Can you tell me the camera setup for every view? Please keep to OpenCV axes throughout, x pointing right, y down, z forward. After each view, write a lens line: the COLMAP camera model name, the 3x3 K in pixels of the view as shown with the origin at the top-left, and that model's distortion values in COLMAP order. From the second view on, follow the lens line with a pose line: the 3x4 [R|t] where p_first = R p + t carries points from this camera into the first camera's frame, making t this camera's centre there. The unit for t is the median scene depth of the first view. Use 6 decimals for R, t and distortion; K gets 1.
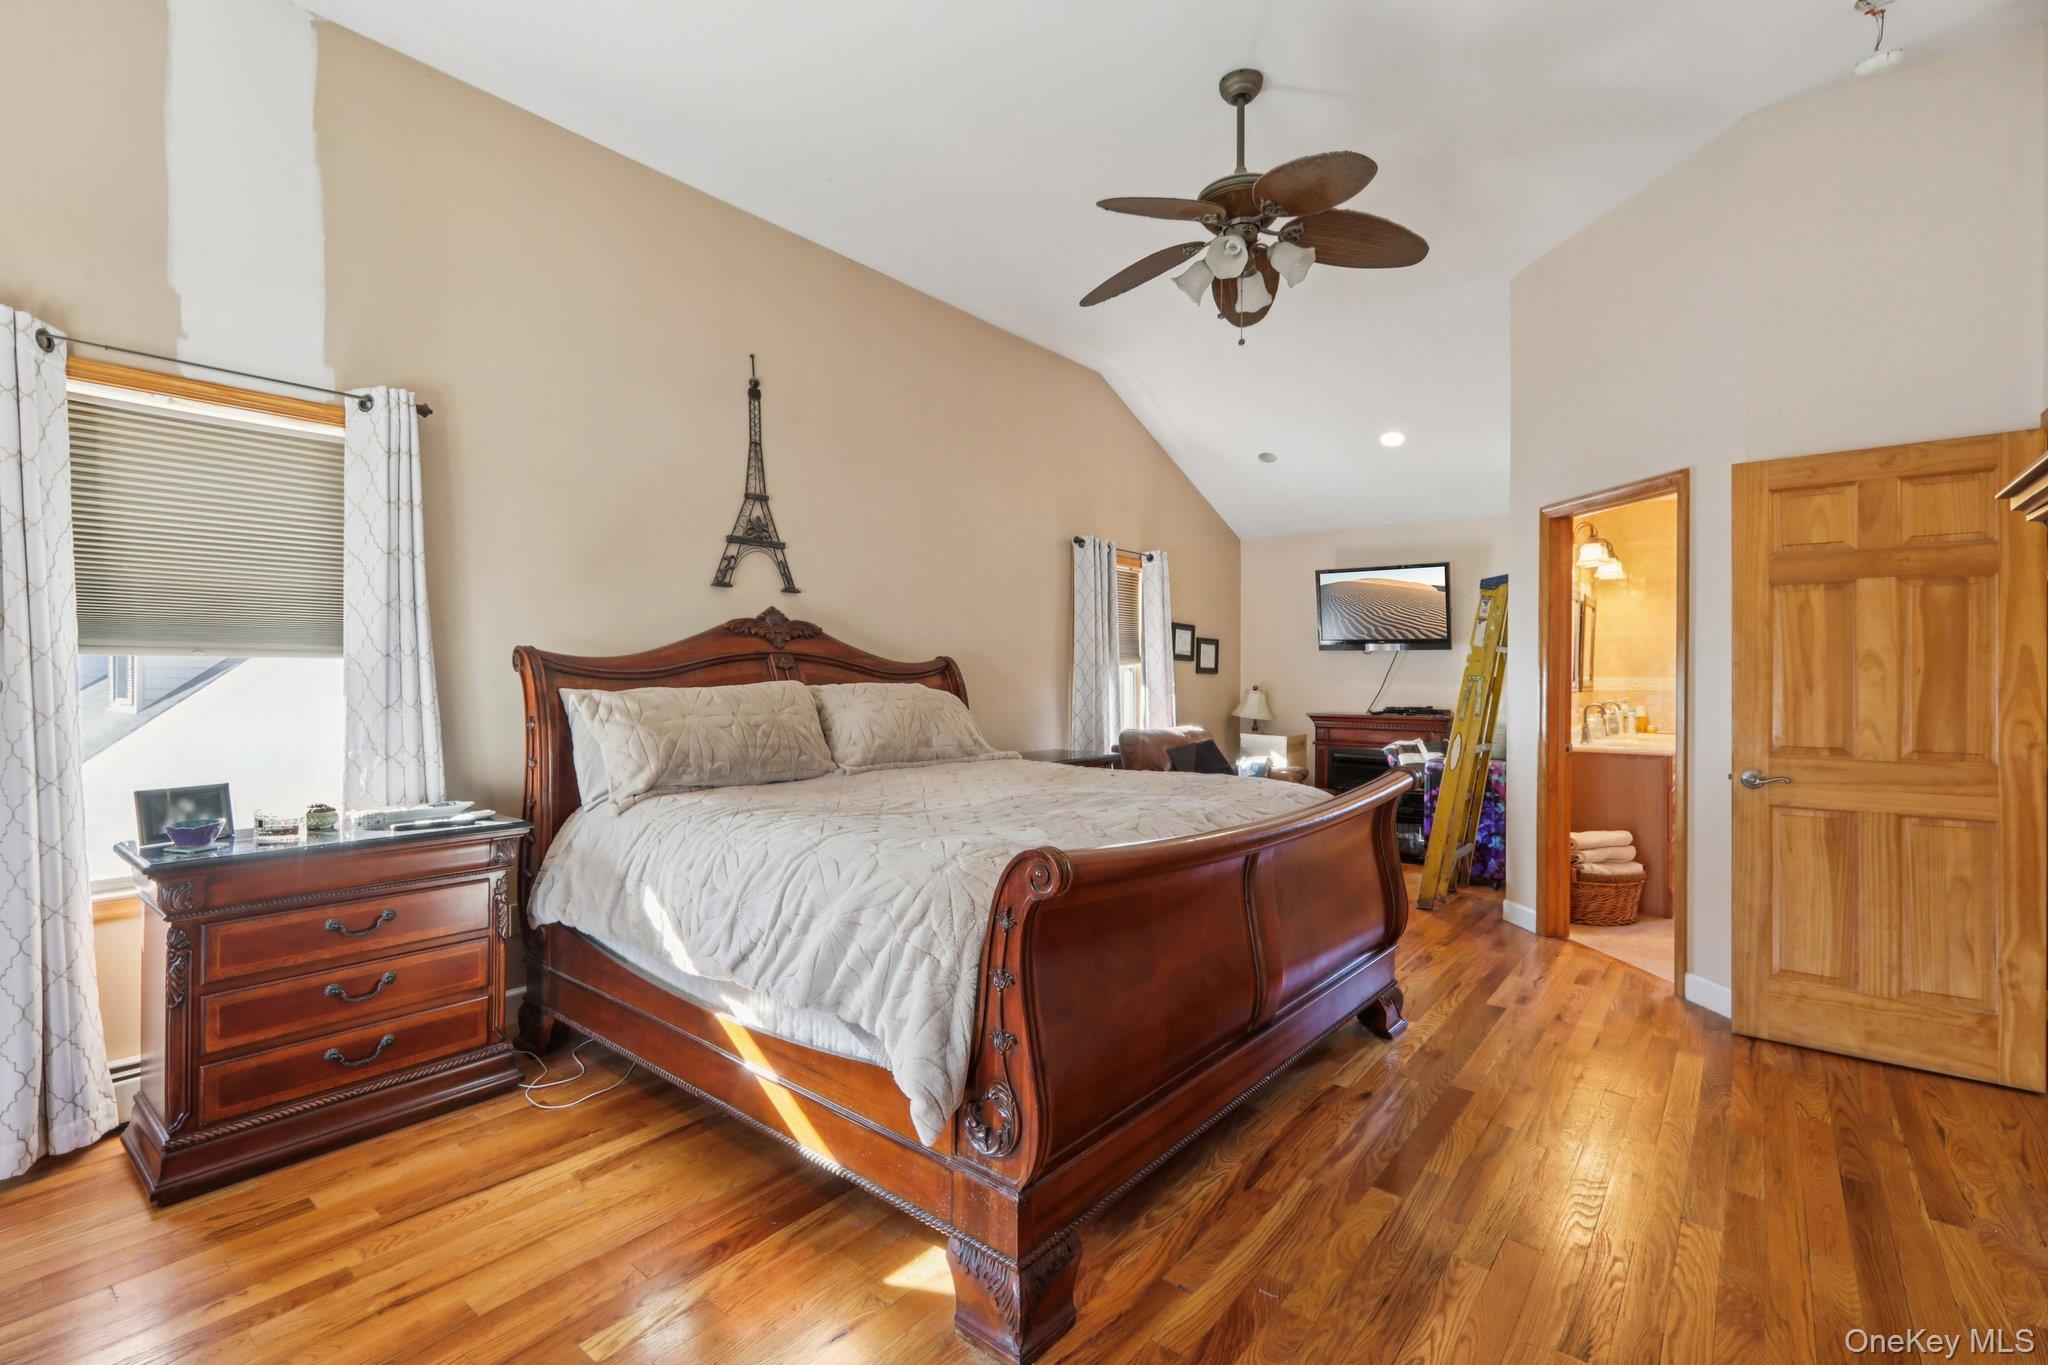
lens RADIAL K [[923.1, 0, 1030.0], [0, 923.1, 680.4], [0, 0, 1]] dist [-0.003225, 0.002995]
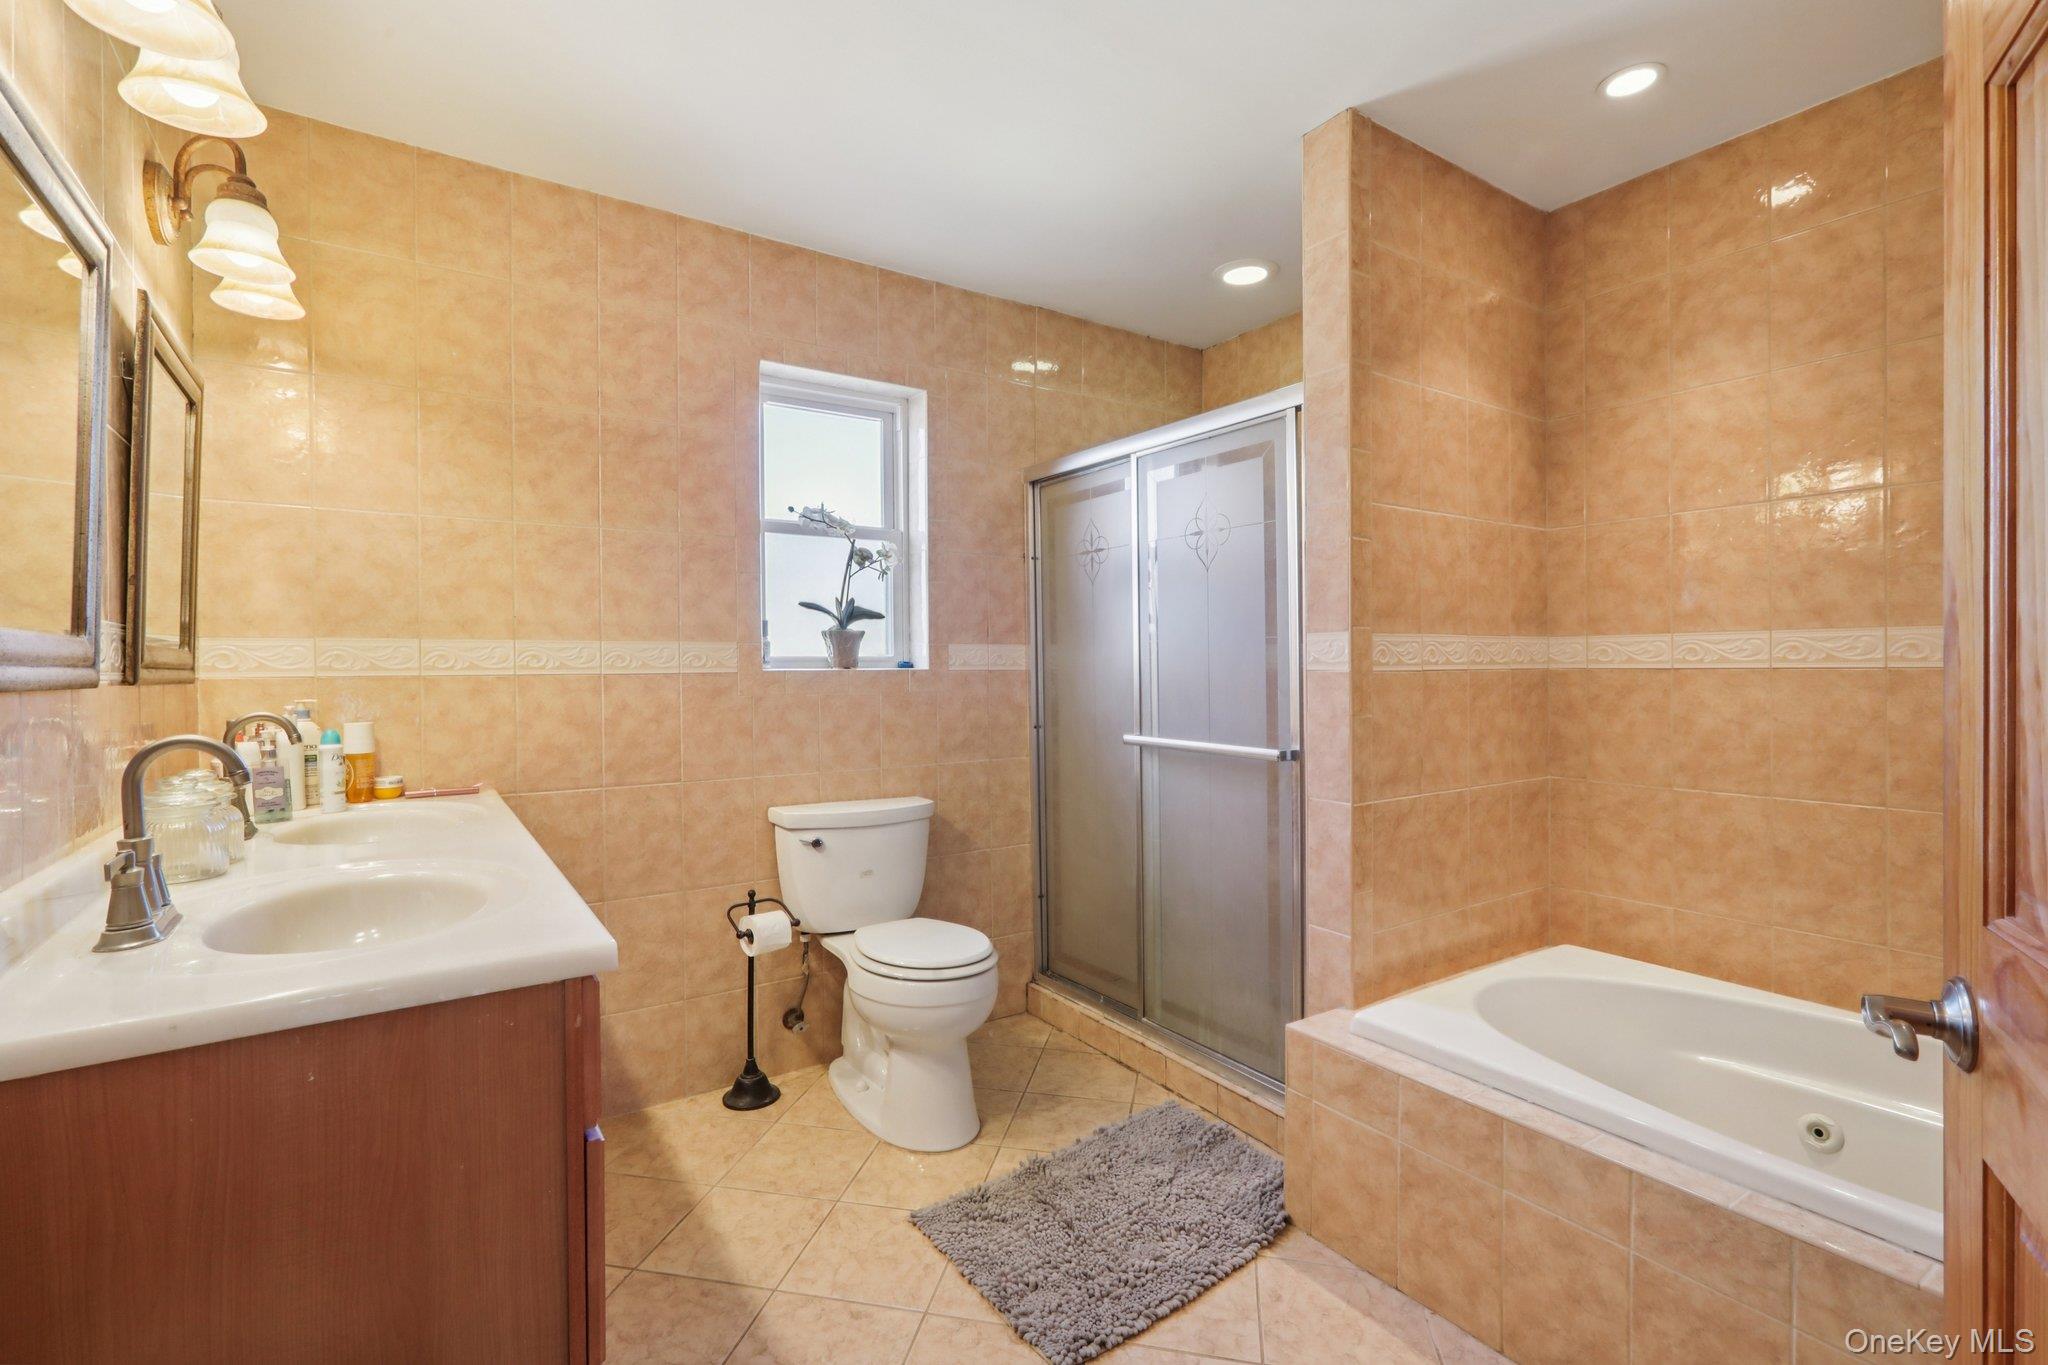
lens RADIAL K [[923.1, 0, 1022.9], [0, 923.1, 677.0], [0, 0, 1]] dist [-0.003225, 0.002995]
pose [[0.296737, -0.010427, 0.954902, 0.411984], [0.014202, 0.999878, 0.006504, 0.012167], [-0.954854, 0.011632, 0.296849, 0.666543]]
